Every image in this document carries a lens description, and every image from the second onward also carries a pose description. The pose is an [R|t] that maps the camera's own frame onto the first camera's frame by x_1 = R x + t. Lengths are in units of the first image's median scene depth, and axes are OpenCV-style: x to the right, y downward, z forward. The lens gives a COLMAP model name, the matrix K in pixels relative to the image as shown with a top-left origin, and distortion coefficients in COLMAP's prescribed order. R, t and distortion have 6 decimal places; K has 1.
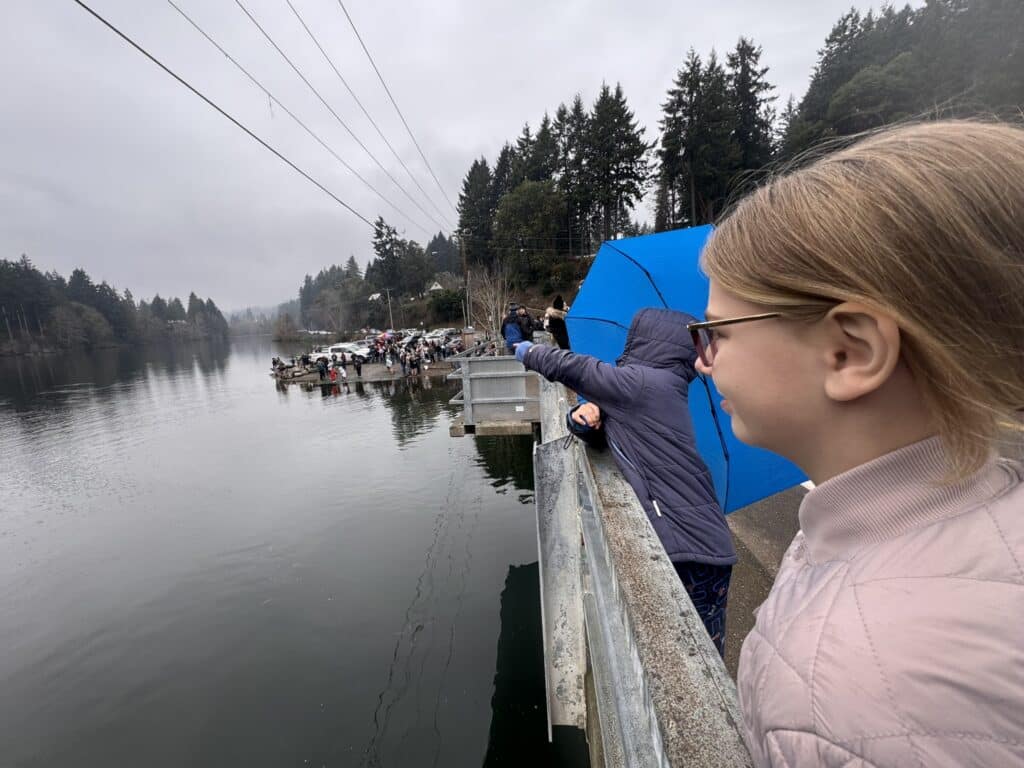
lens RADIAL K [[413.2, 0, 512.8], [0, 413.2, 382.9], [0, 0, 1]] dist [0.002336, 0.000927]
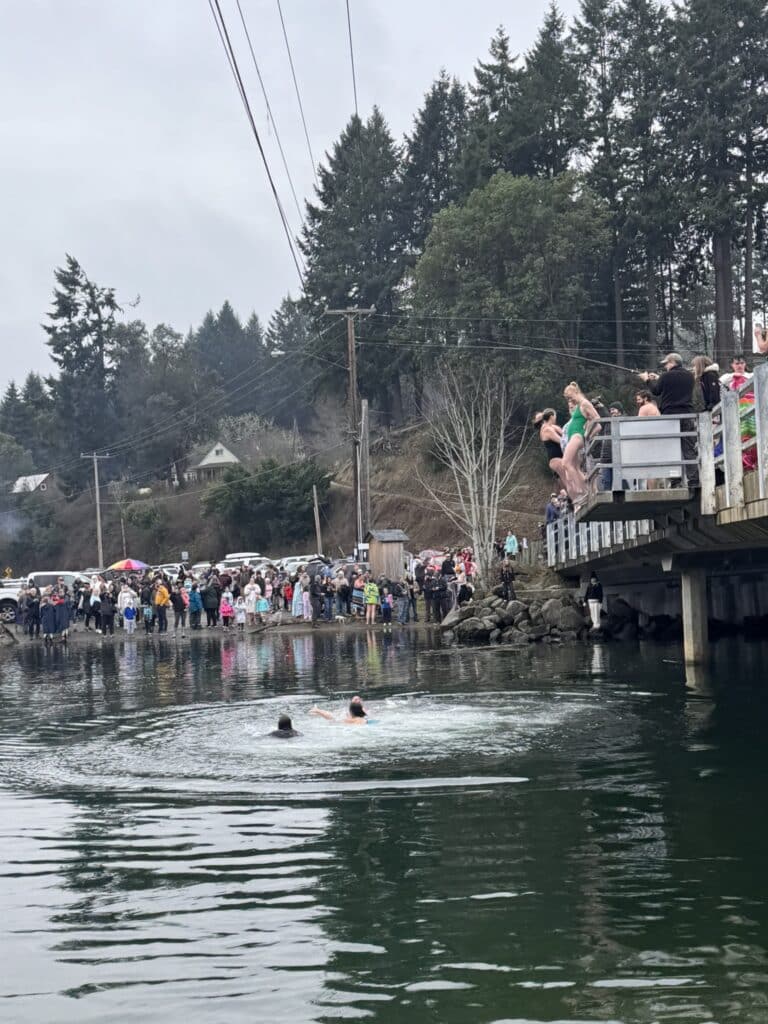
lens RADIAL K [[1334.6, 0, 390.3], [0, 1334.6, 507.9], [0, 0, 1]] dist [0.118085, 0.000000]
pose [[0.999646, 0.016912, -0.020551, -0.031552], [-0.020696, 0.979430, -0.200721, 0.042879], [0.016734, 0.201075, 0.979433, -0.108348]]
